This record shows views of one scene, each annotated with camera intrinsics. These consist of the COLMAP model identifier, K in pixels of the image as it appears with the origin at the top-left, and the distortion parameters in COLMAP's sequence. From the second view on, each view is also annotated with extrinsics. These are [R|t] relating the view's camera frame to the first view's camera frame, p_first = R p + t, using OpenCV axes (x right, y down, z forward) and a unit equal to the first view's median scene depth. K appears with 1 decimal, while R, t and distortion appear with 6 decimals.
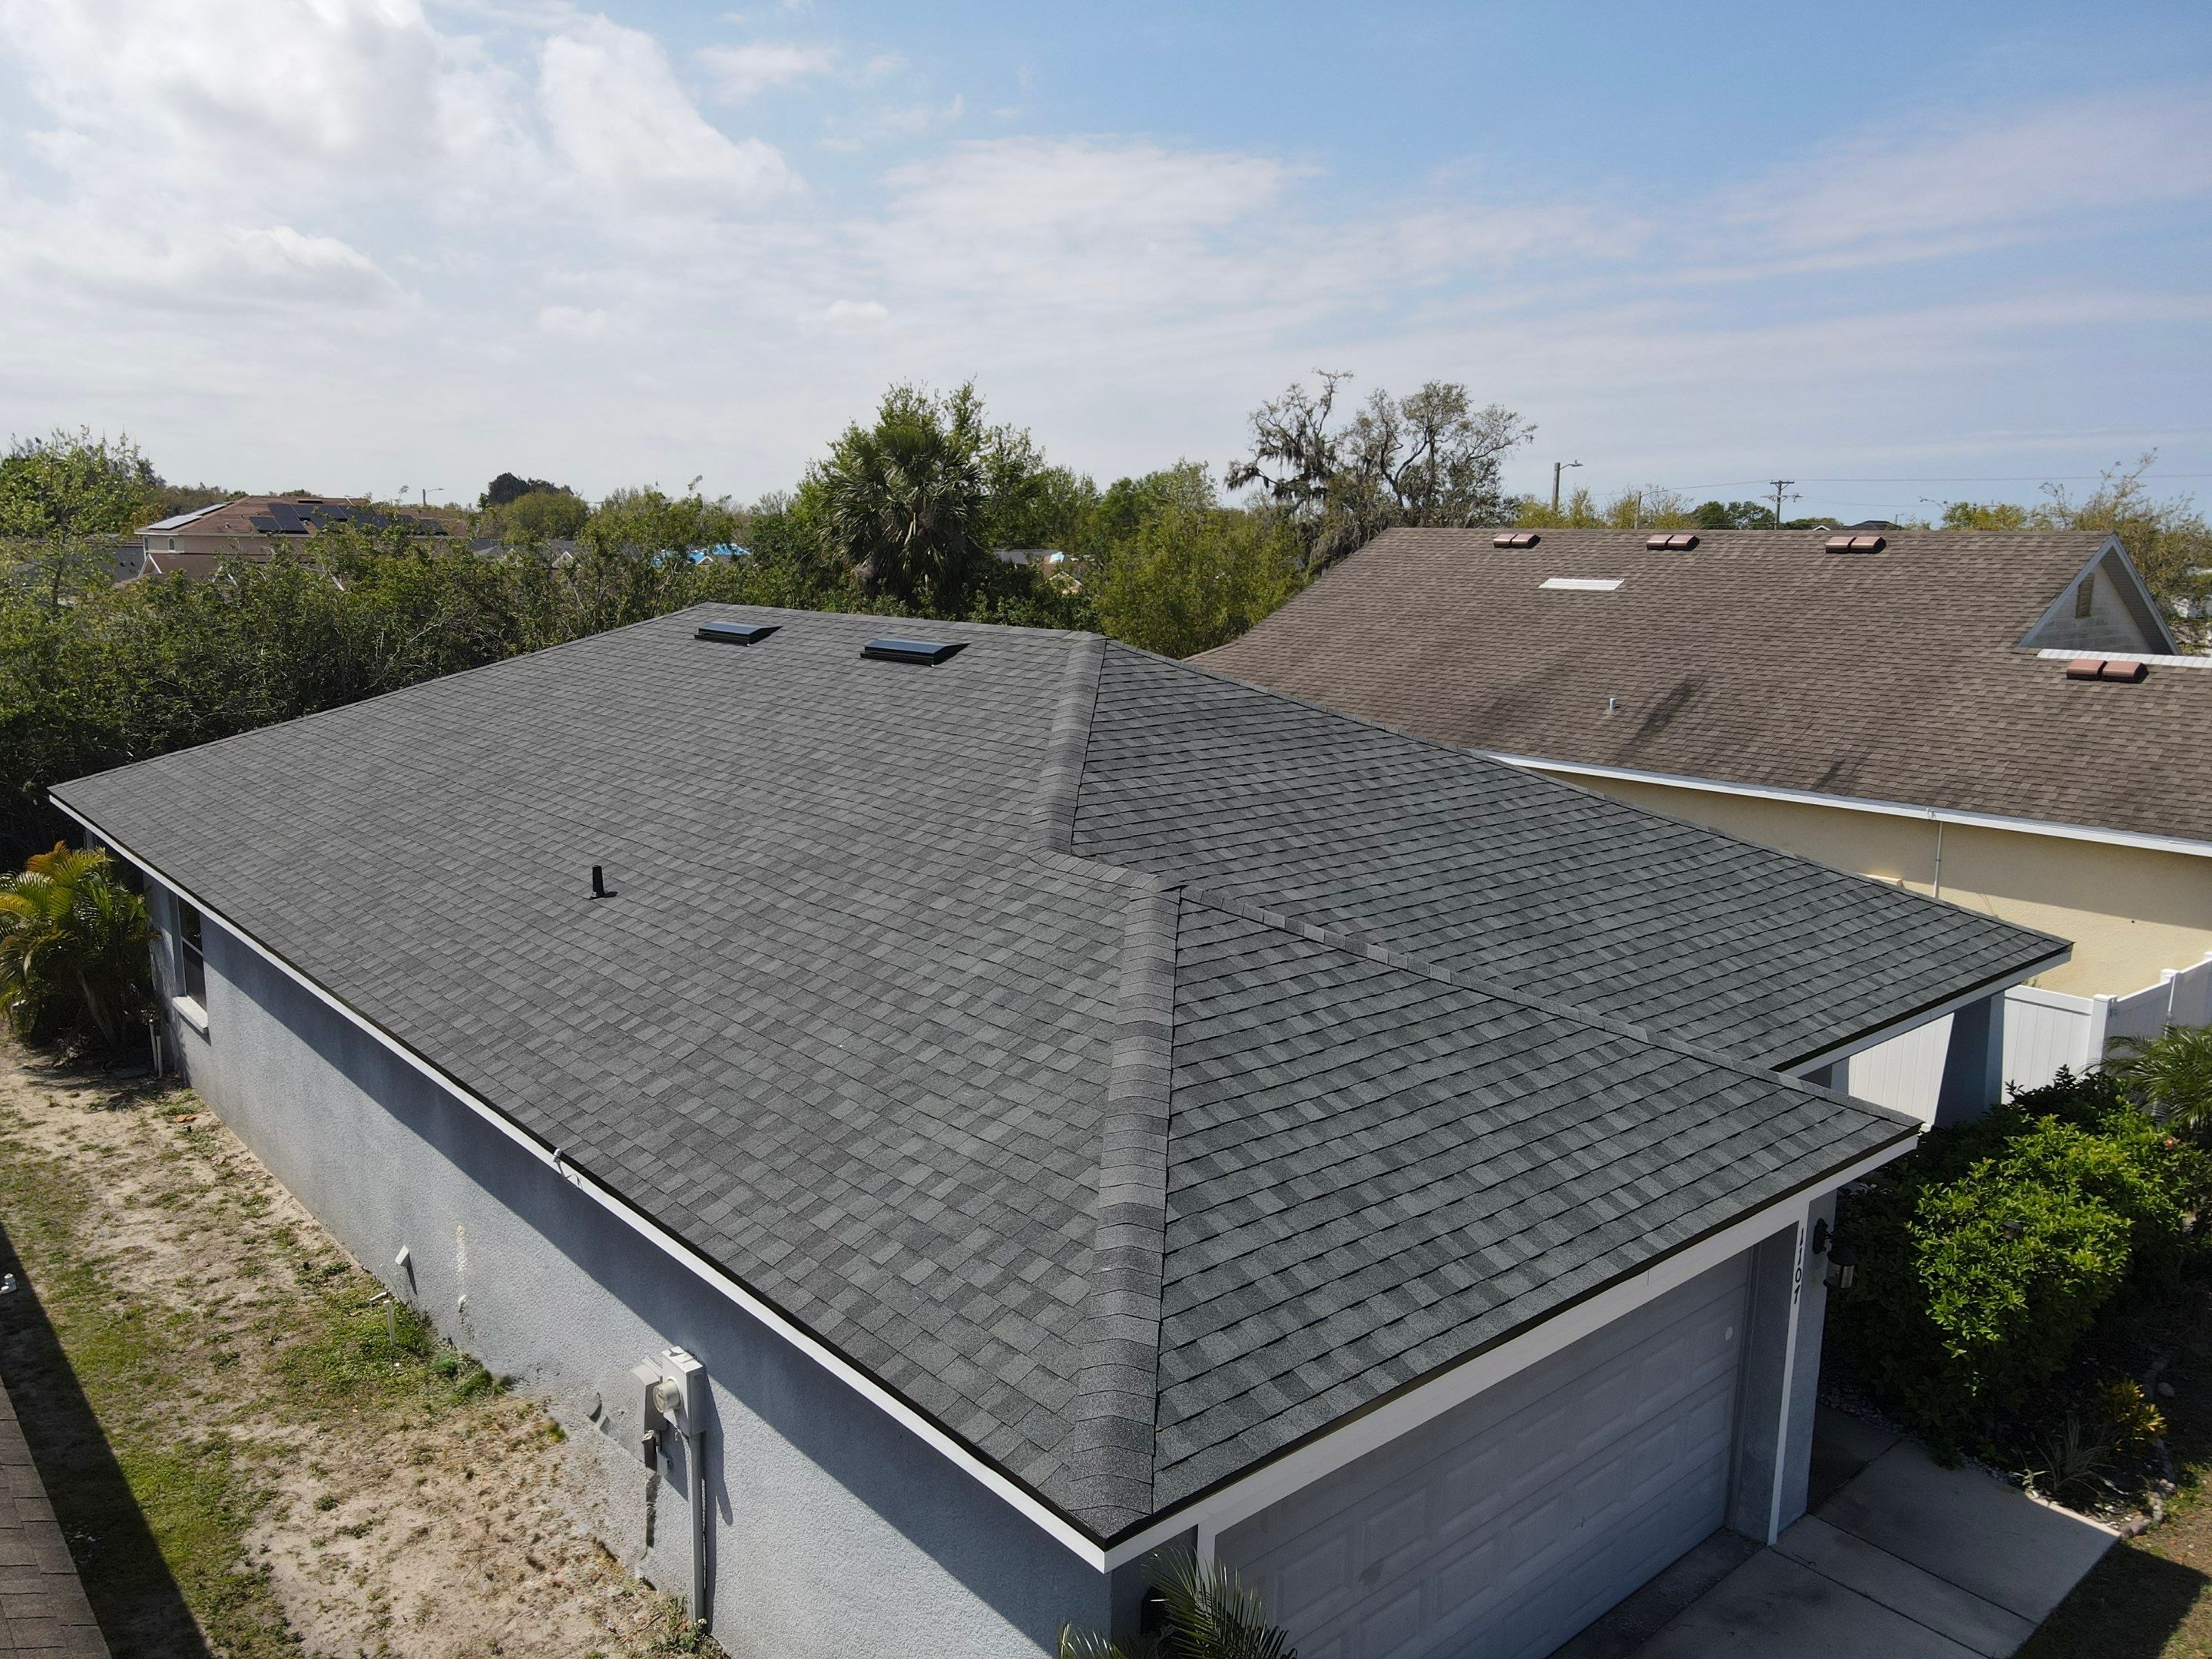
lens RADIAL K [[1619.0, 0, 1090.6], [0, 1619.0, 841.4], [0, 0, 1]] dist [-0.003104, 0.026248]
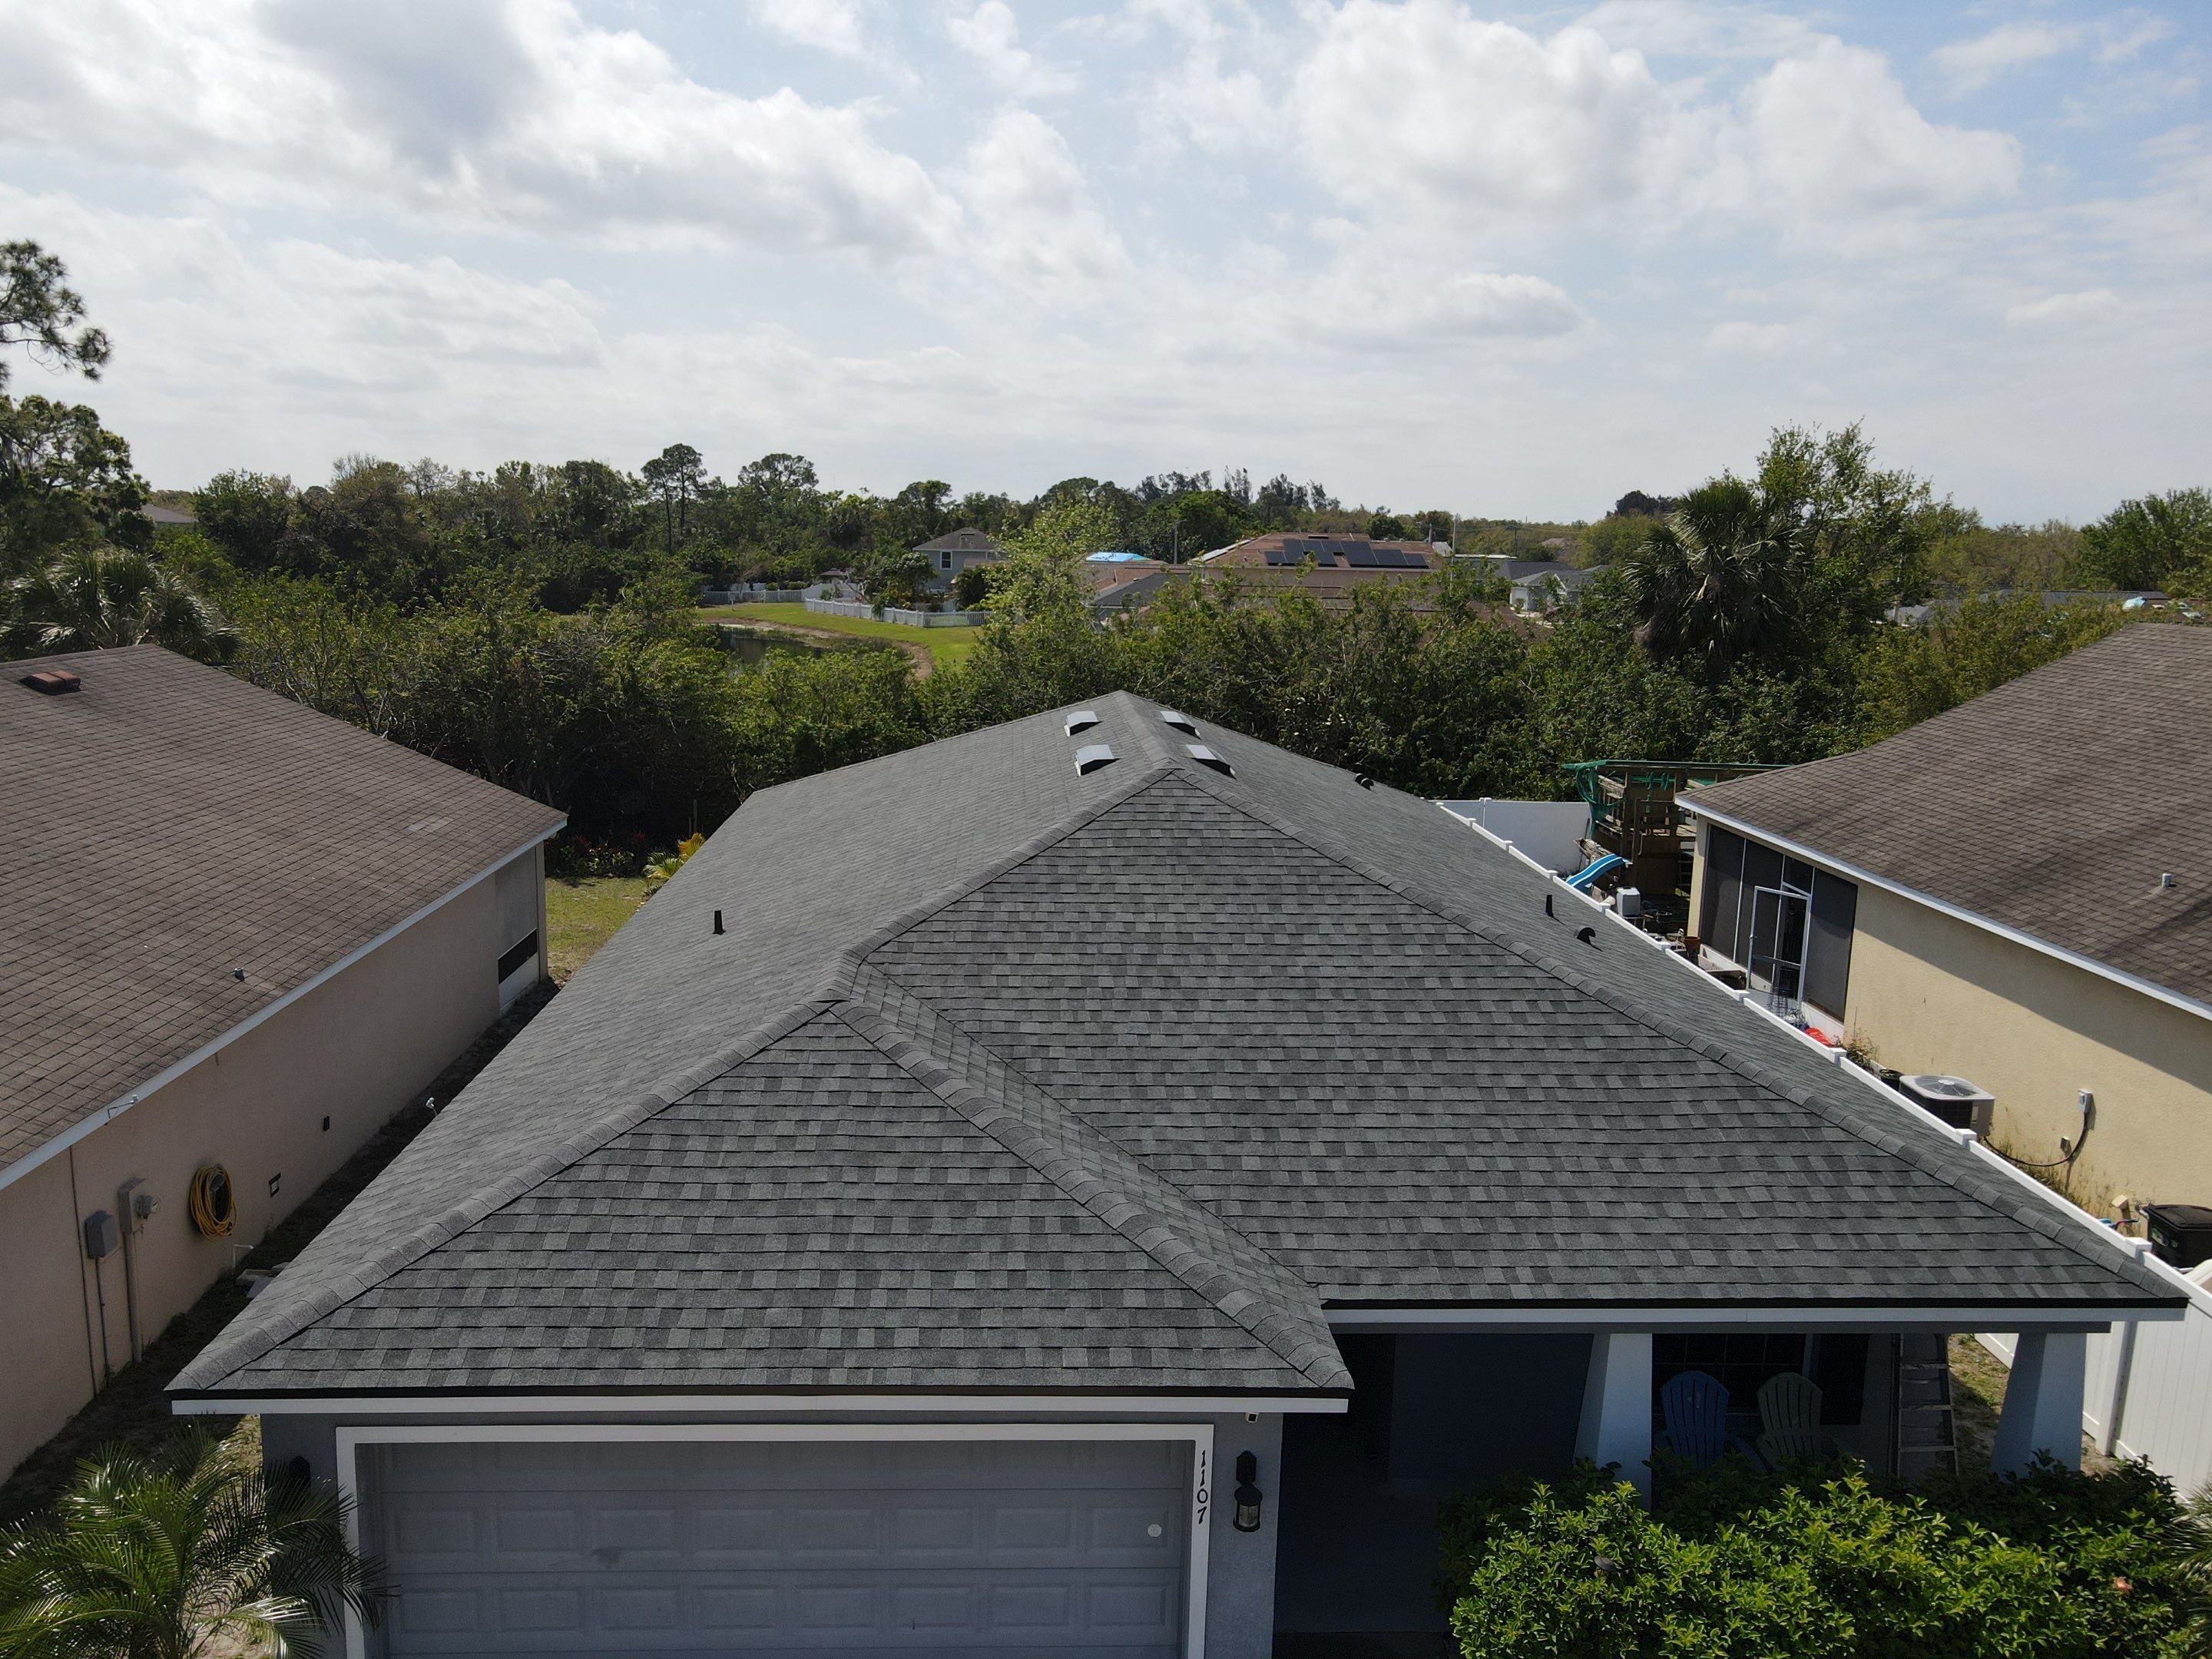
lens RADIAL K [[1624.8, 0, 1085.0], [0, 1624.8, 831.6], [0, 0, 1]] dist [-0.001468, 0.035112]
pose [[0.783837, 0.116261, -0.609986, 0.512022], [-0.125333, 0.991721, 0.027964, -0.085646], [0.608187, 0.054532, 0.791919, 0.075970]]
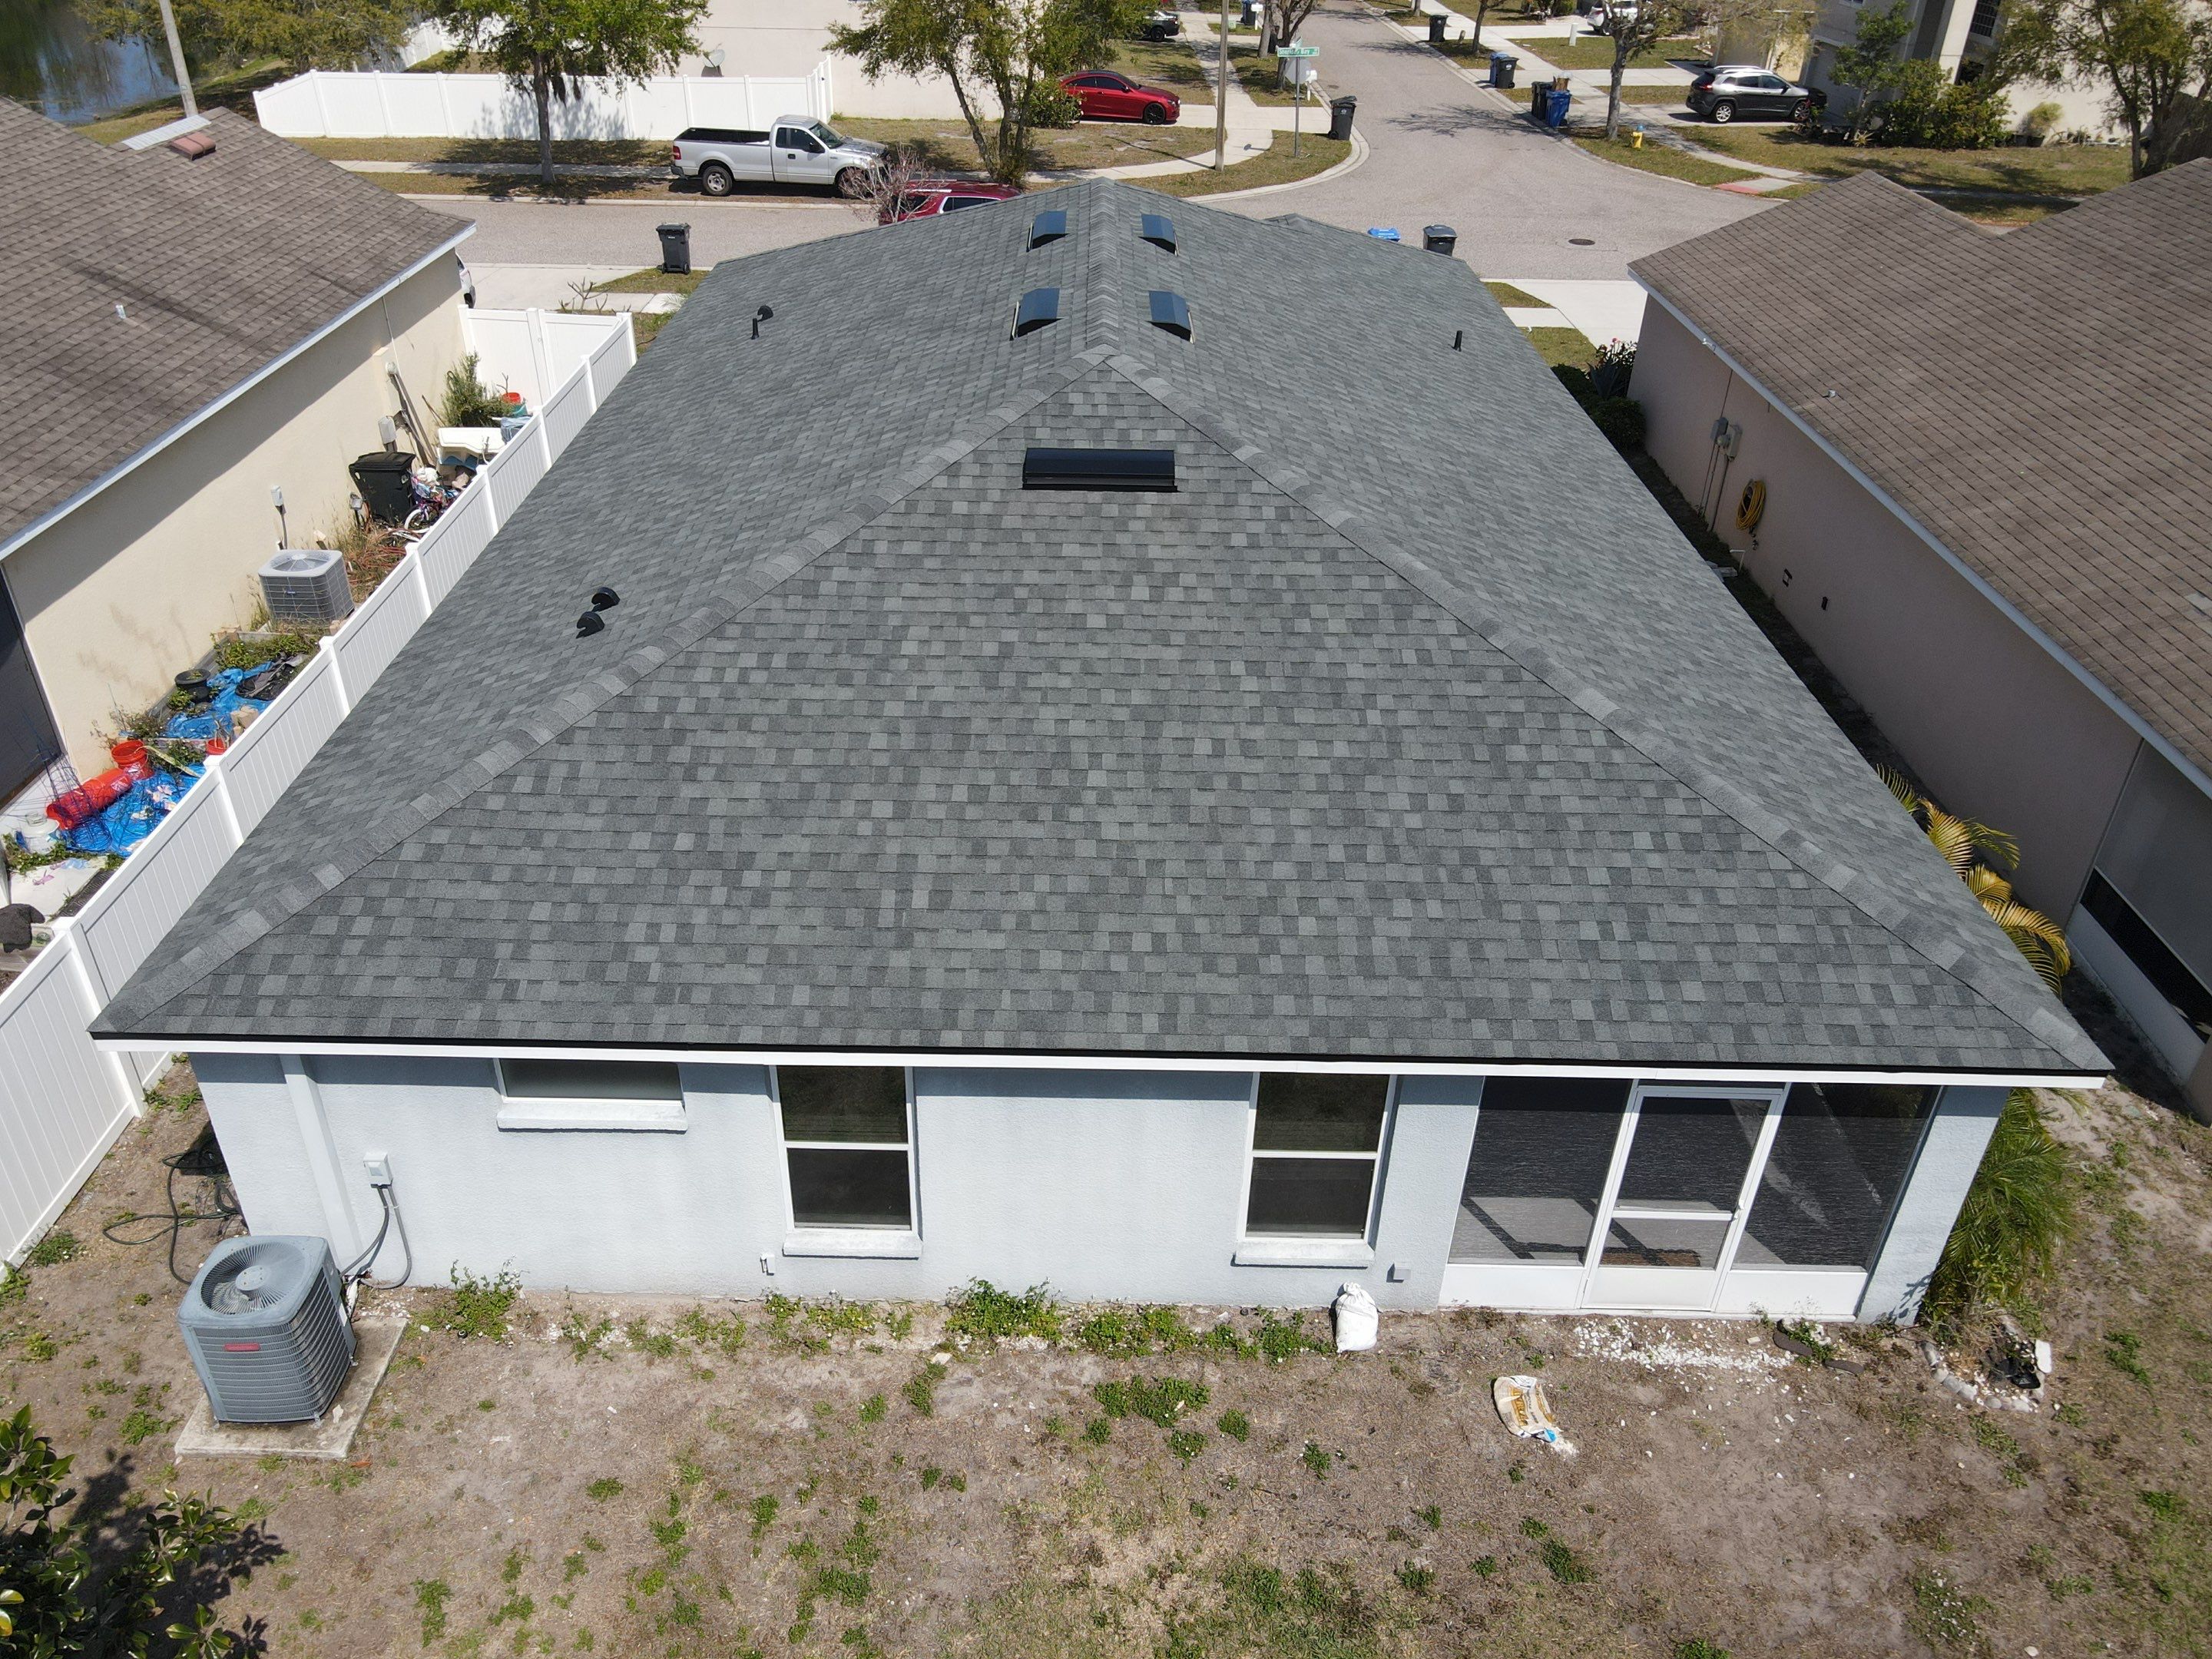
lens RADIAL K [[1619.0, 0, 1090.6], [0, 1619.0, 841.4], [0, 0, 1]] dist [-0.003104, 0.026248]
pose [[-0.754109, -0.375524, 0.538796, -0.756345], [0.093774, 0.750424, 0.654271, -0.488611], [-0.650020, 0.543917, -0.530687, 1.647143]]
